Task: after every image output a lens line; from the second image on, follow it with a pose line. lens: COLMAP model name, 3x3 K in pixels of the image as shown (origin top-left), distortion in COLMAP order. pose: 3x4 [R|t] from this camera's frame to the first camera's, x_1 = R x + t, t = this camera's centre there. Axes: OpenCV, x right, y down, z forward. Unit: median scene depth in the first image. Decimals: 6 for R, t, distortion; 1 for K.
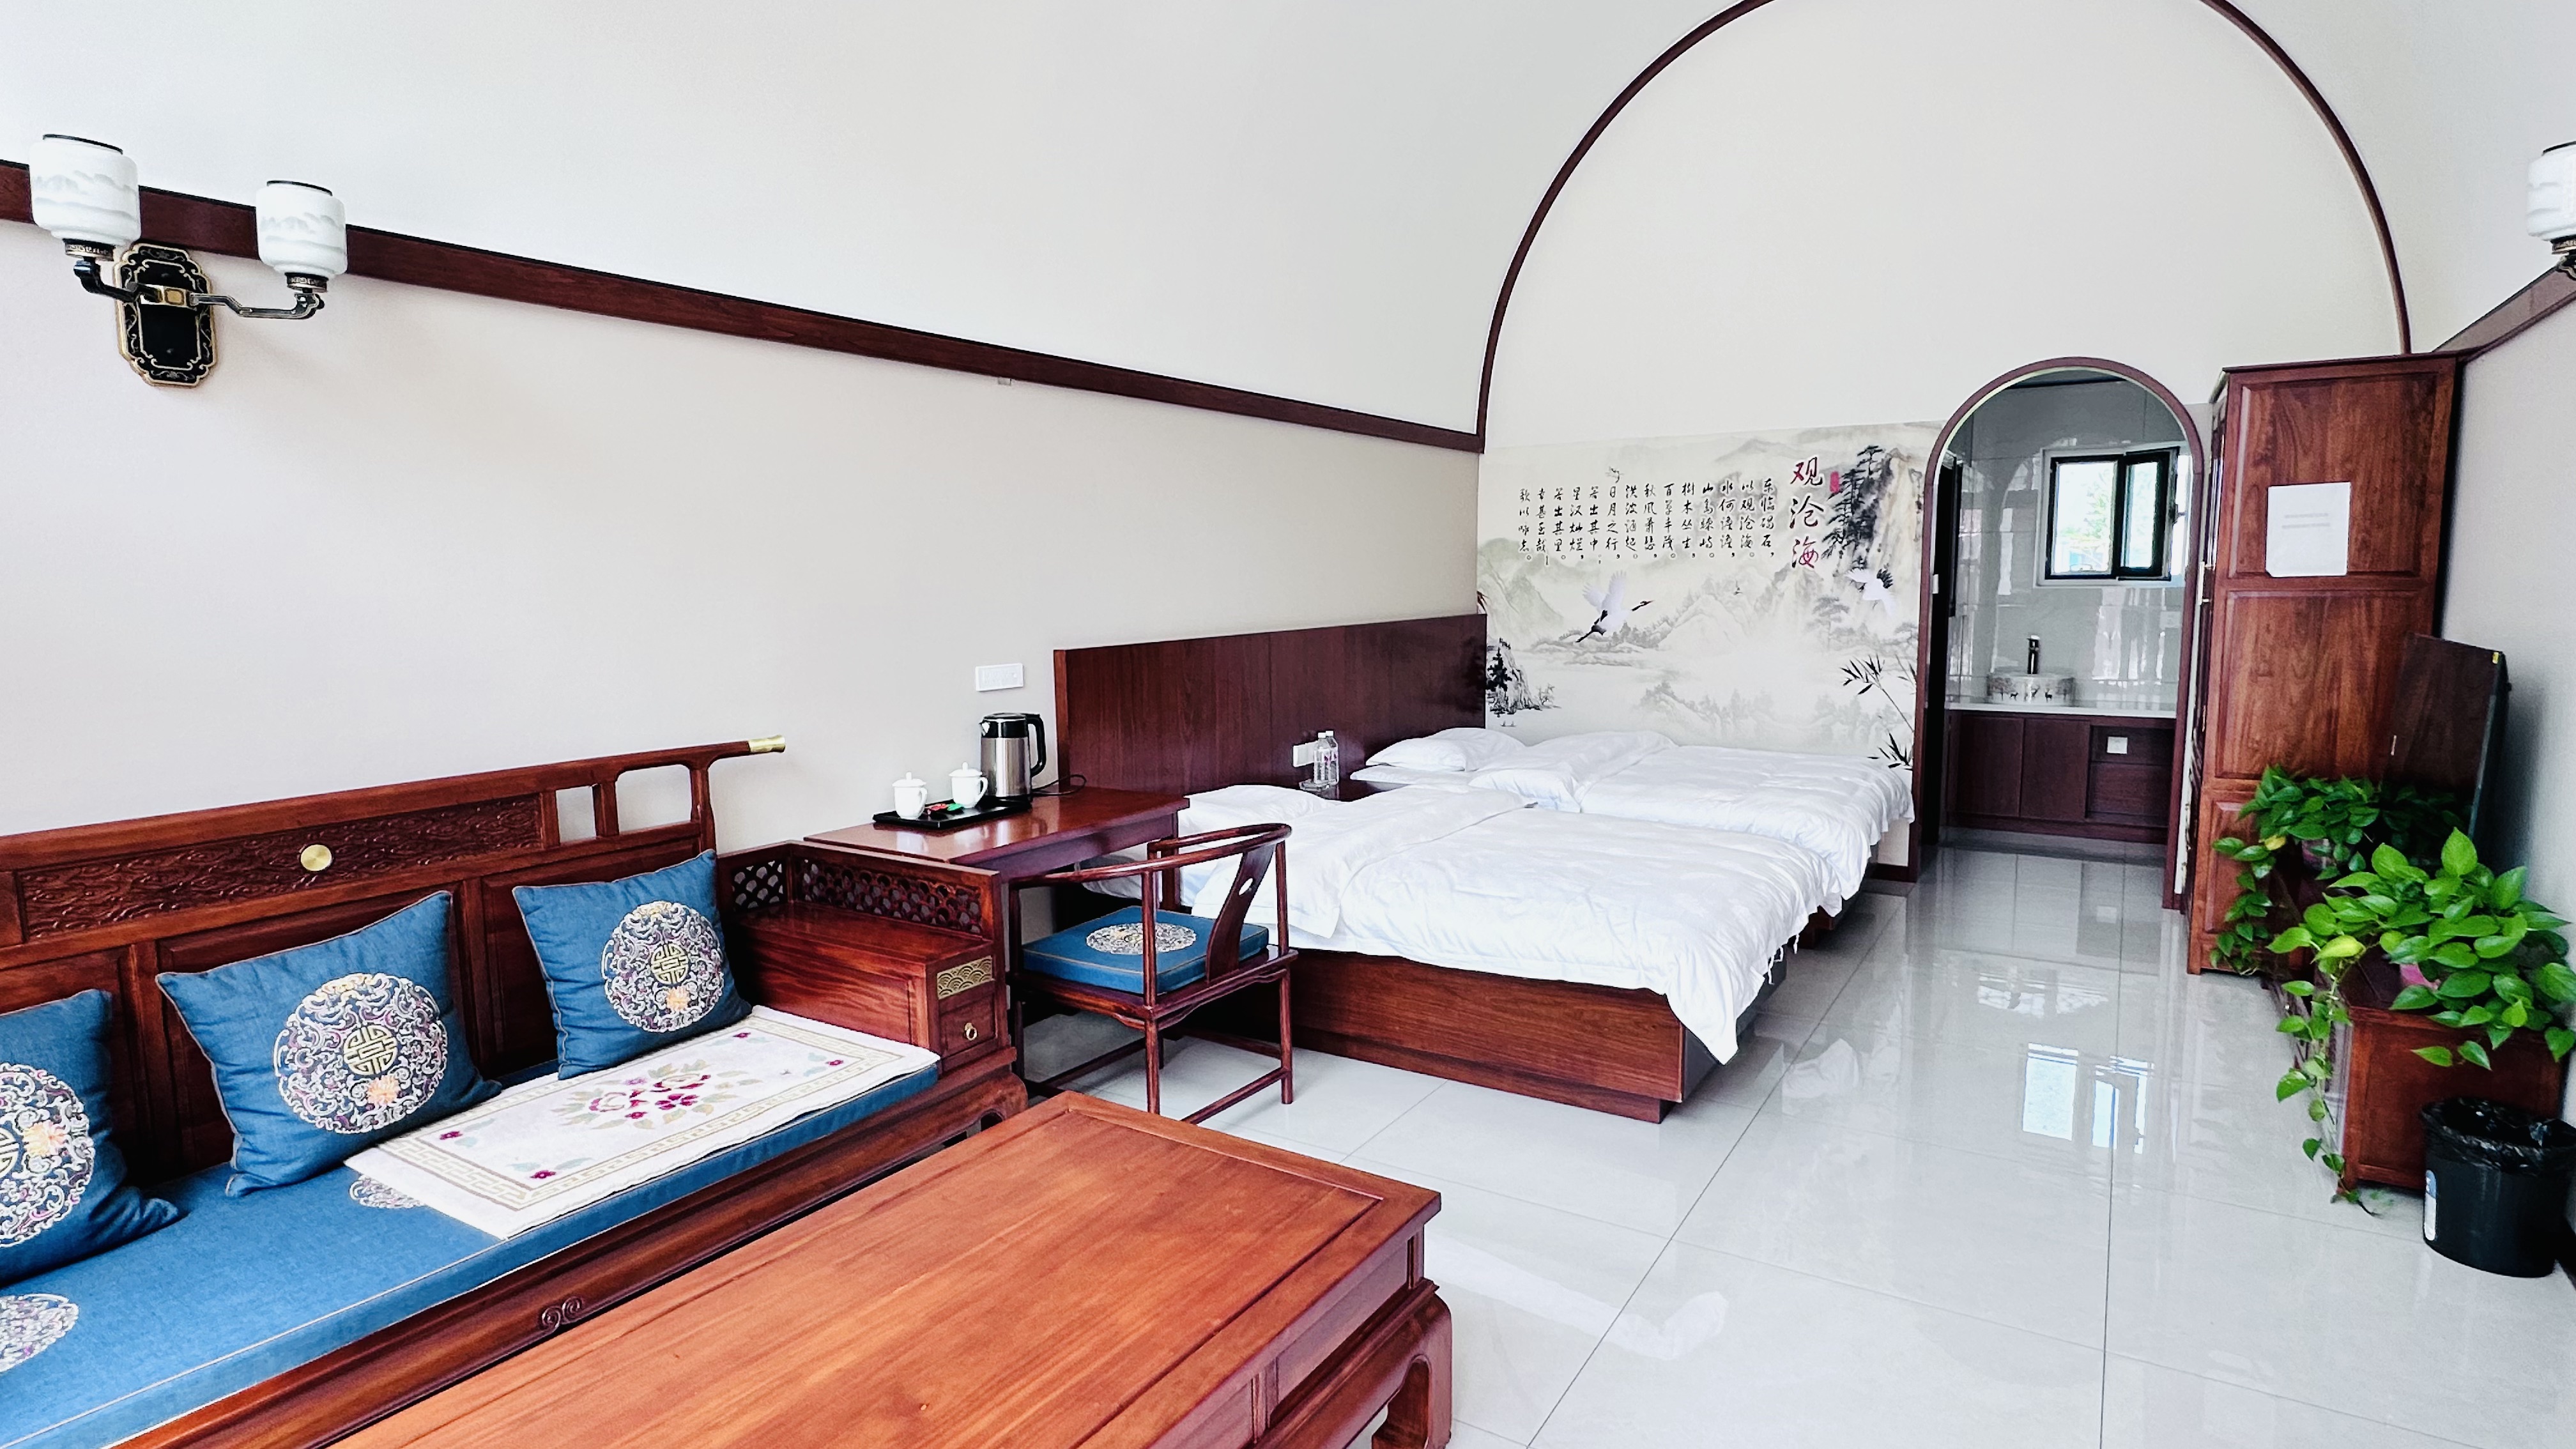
lens RADIAL K [[1328.3, 0, 1286.3], [0, 1328.3, 736.1], [0, 0, 1]] dist [0.001175, -0.002155]
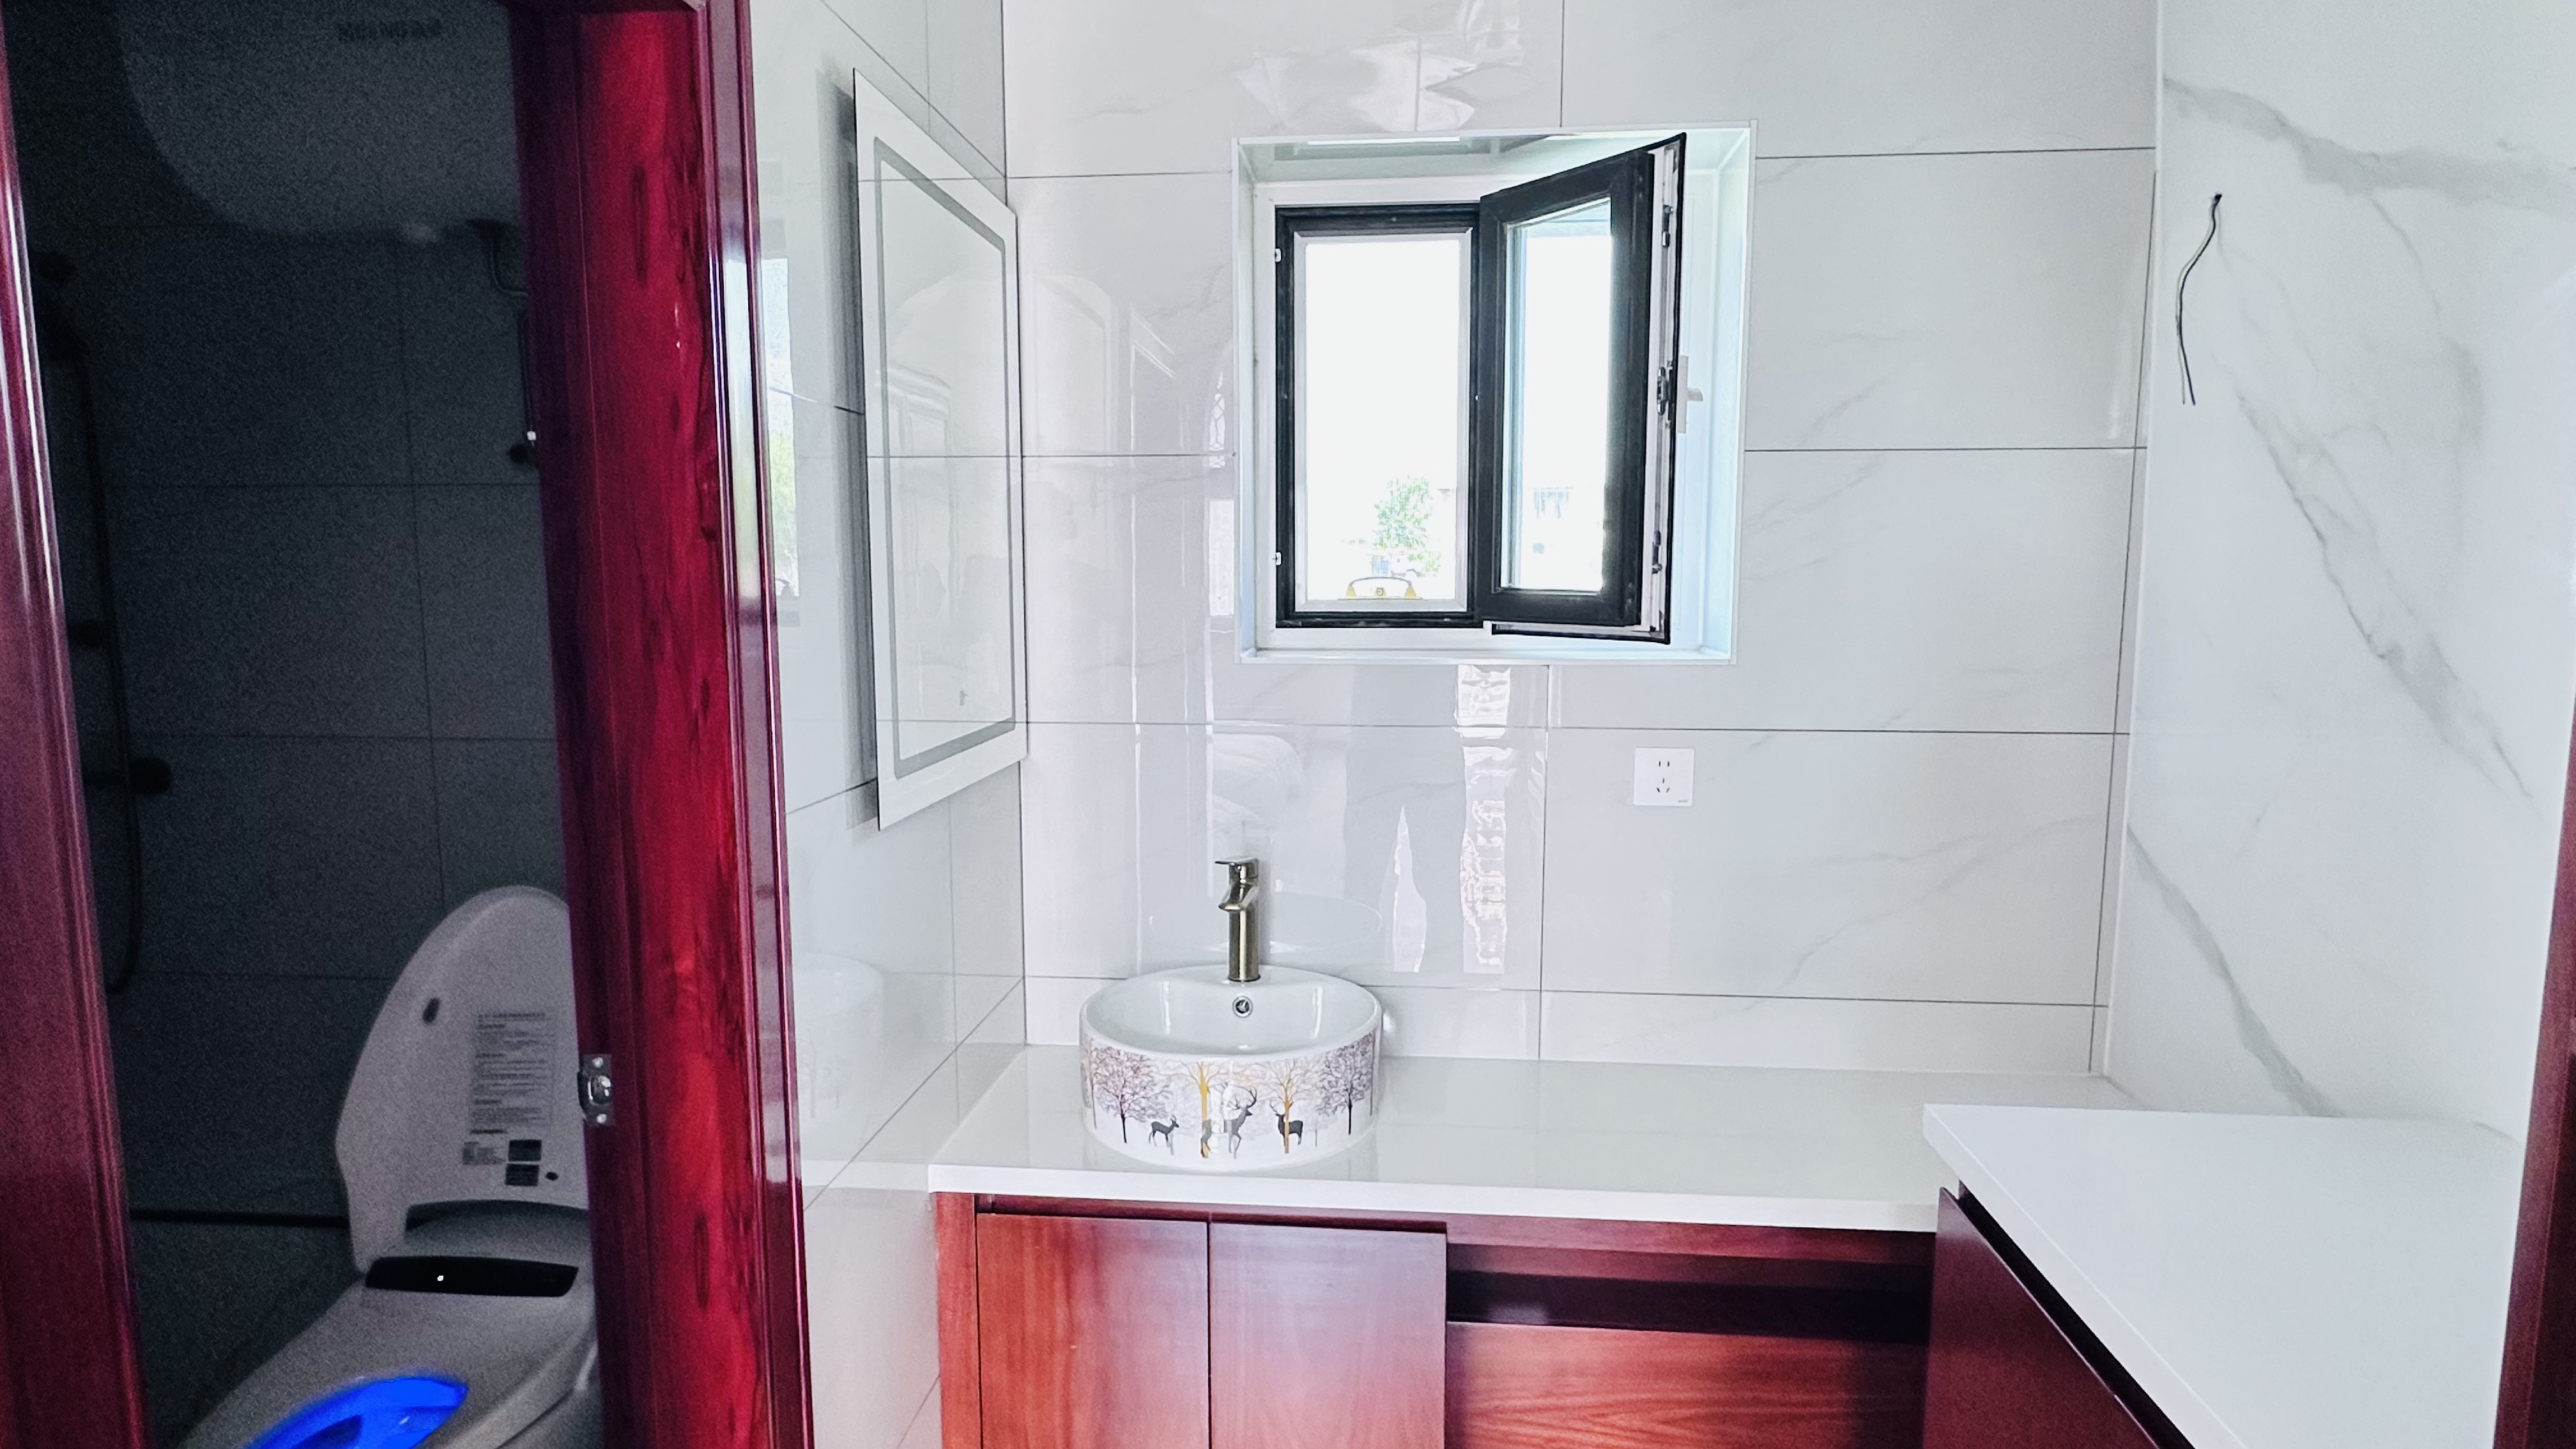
lens RADIAL K [[1328.3, 0, 1293.0], [0, 1328.3, 721.7], [0, 0, 1]] dist [0.001175, -0.002155]
pose [[0.887071, -0.037568, 0.460102, 0.452189], [0.042704, 0.999087, -0.000756, -0.099866], [-0.459653, 0.020319, 0.887866, 0.761316]]
